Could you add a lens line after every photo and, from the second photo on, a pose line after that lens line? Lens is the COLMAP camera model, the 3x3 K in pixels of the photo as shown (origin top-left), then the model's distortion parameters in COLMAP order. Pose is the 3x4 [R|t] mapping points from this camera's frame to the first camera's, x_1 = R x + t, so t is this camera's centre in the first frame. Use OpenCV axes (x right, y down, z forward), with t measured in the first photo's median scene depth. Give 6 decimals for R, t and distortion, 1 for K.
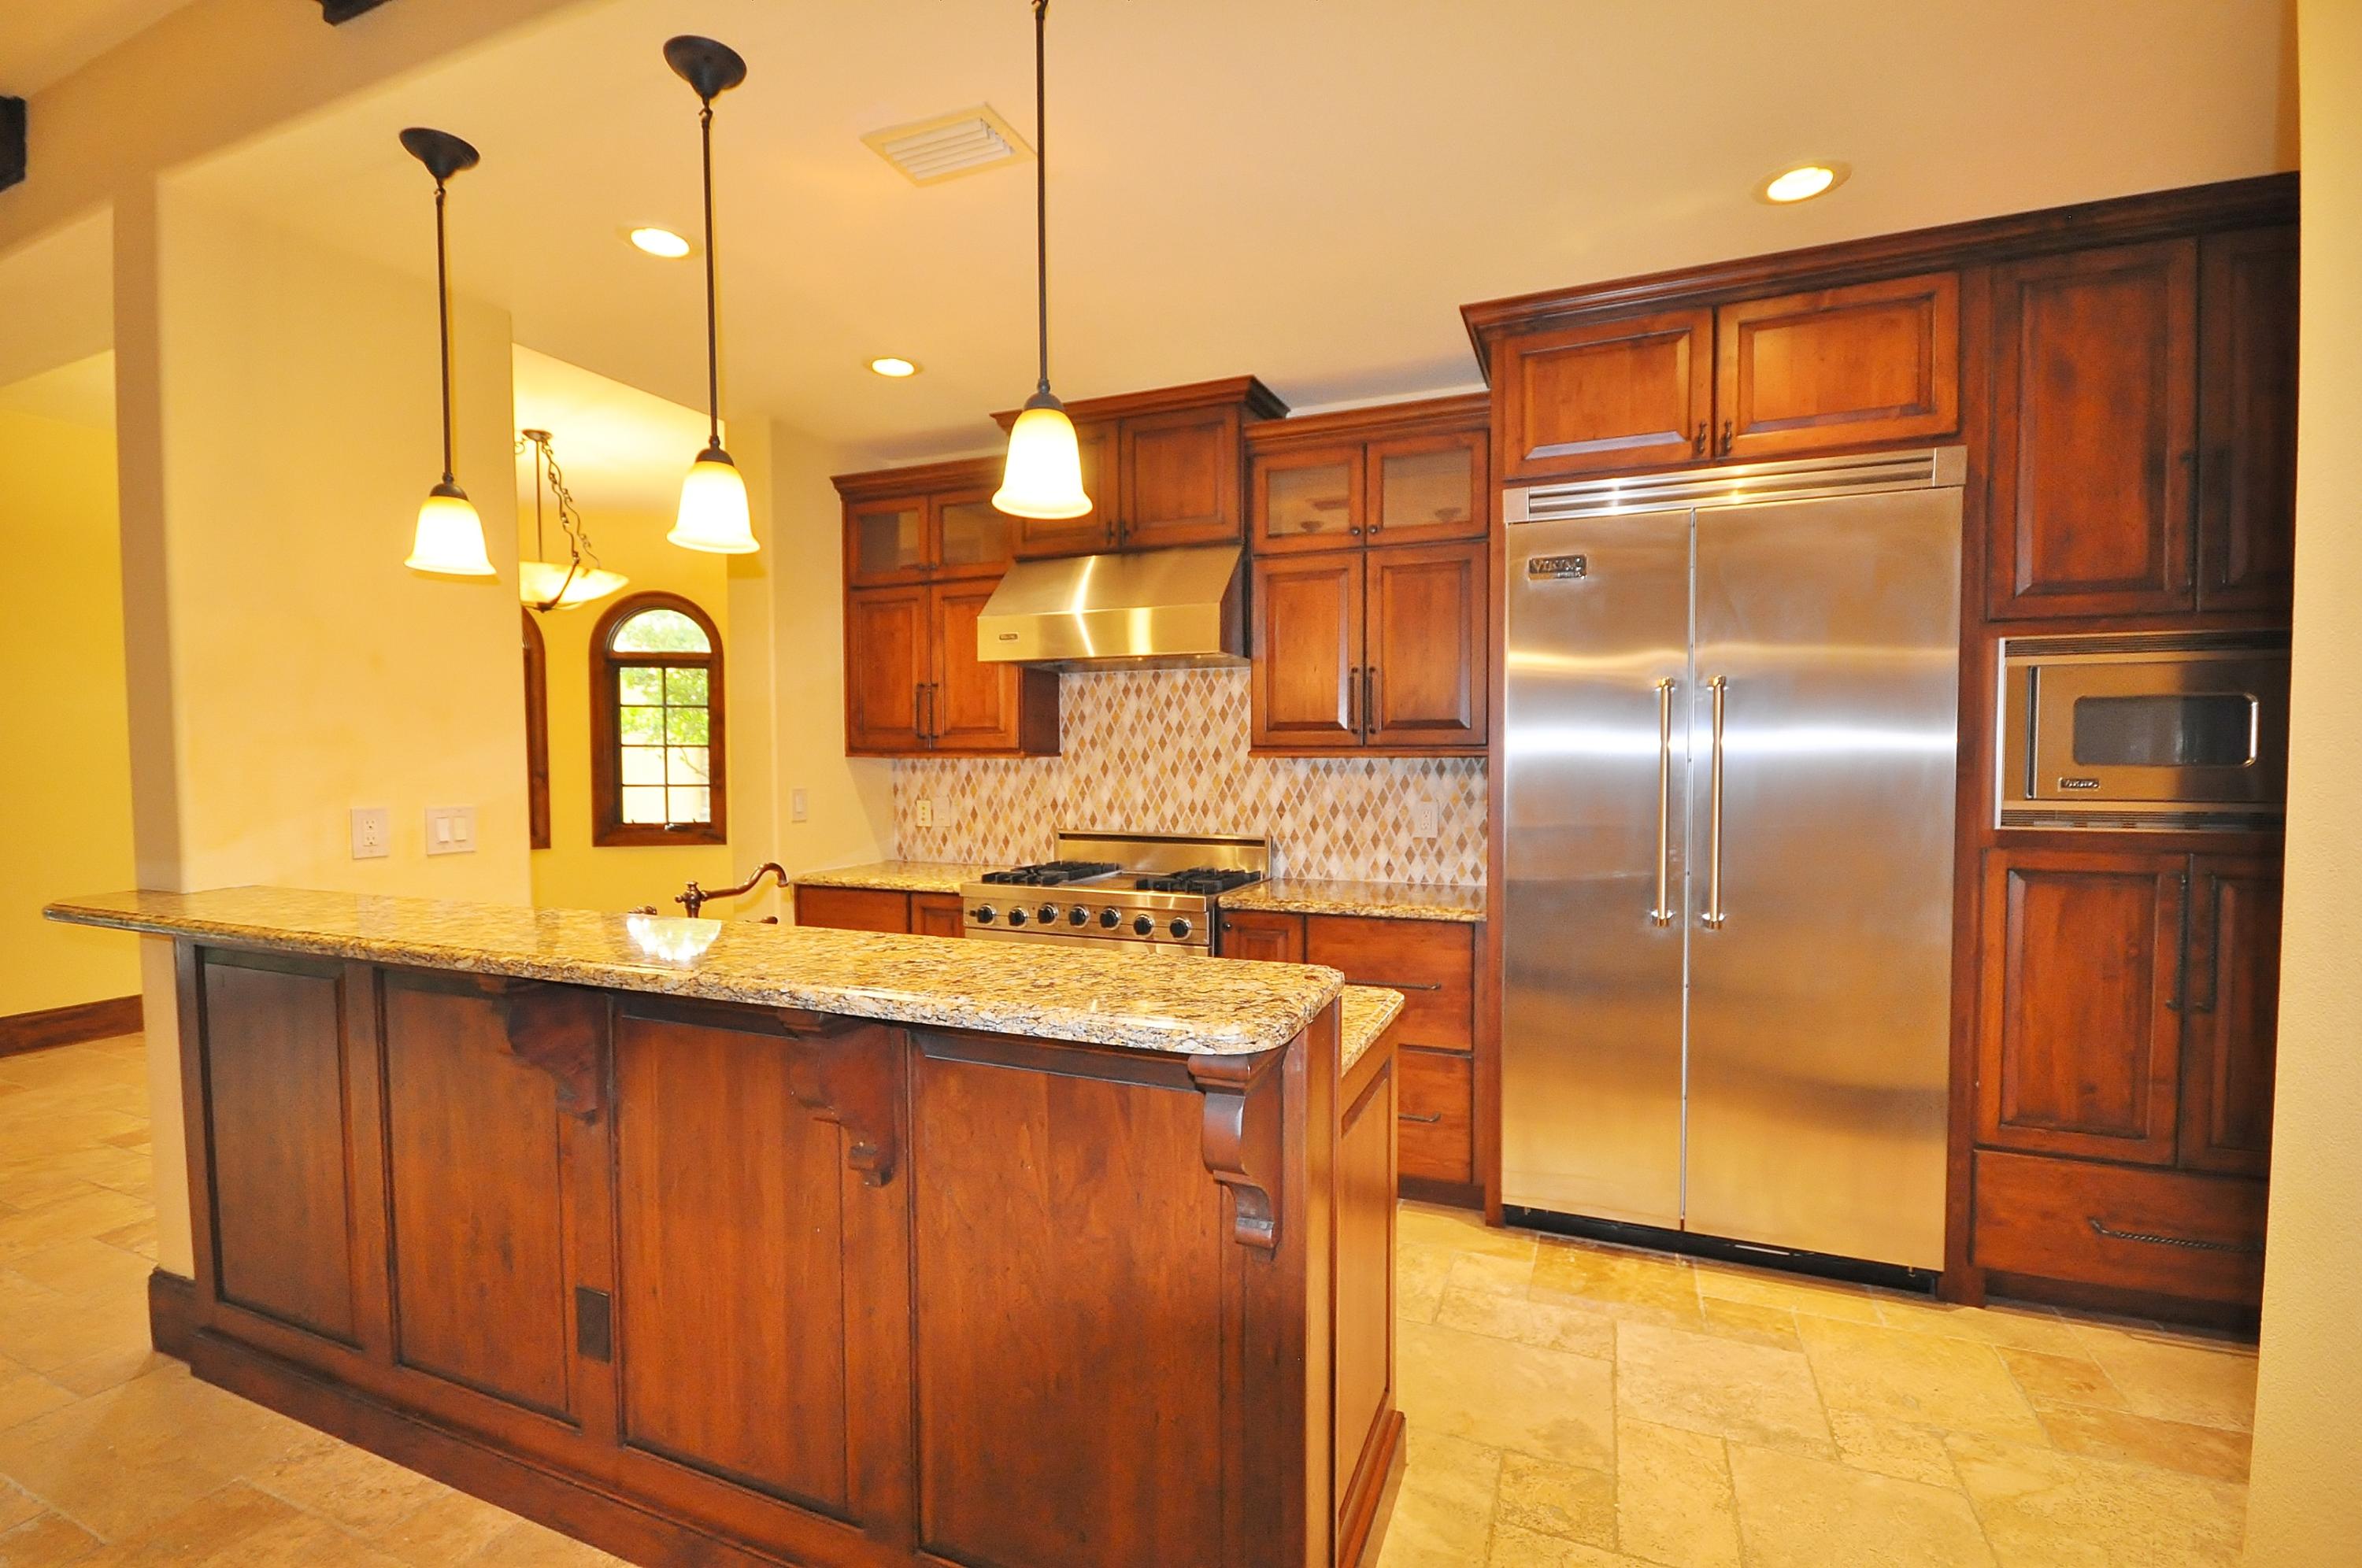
lens RADIAL K [[1039.2, 0, 1192.0], [0, 1039.2, 801.1], [0, 0, 1]] dist [0.003884, -0.007501]
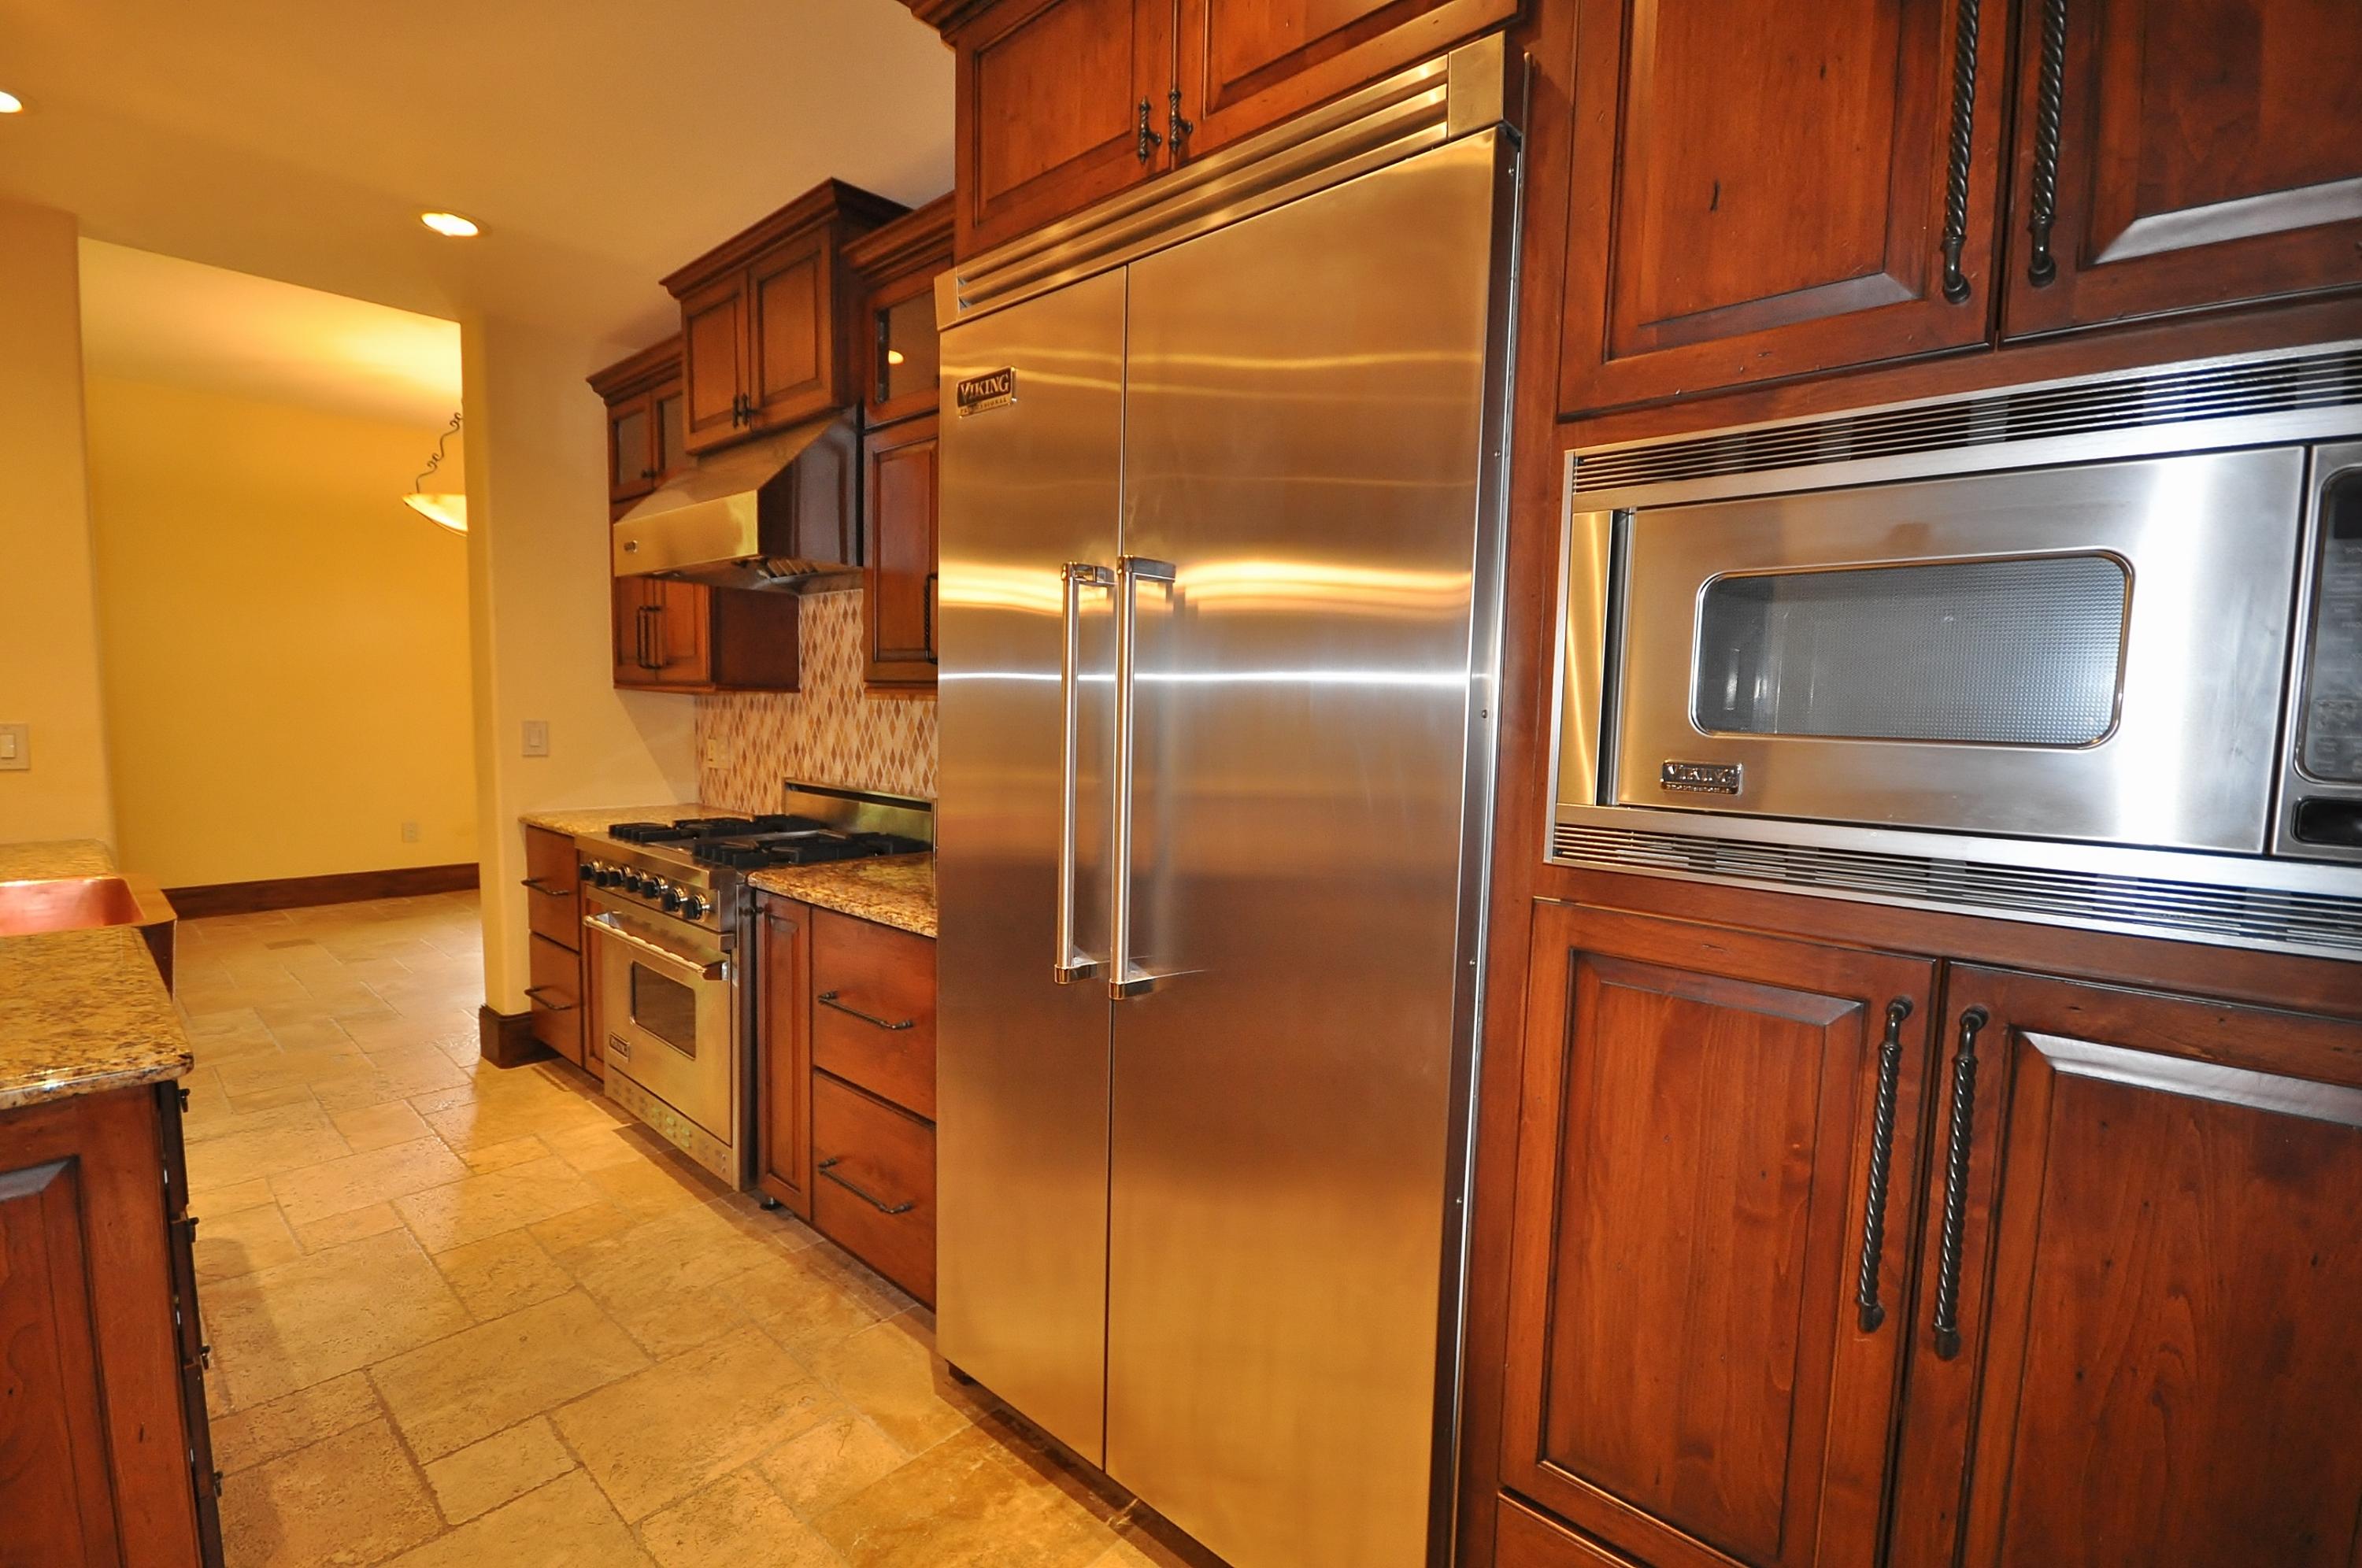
lens RADIAL K [[1039.2, 0, 1174.6], [0, 1039.2, 800.2], [0, 0, 1]] dist [0.003884, -0.007501]
pose [[0.945078, 0.055237, -0.322144, 0.461724], [-0.041116, 0.997878, 0.050481, -0.011168], [0.324249, -0.034463, 0.945344, 0.299357]]
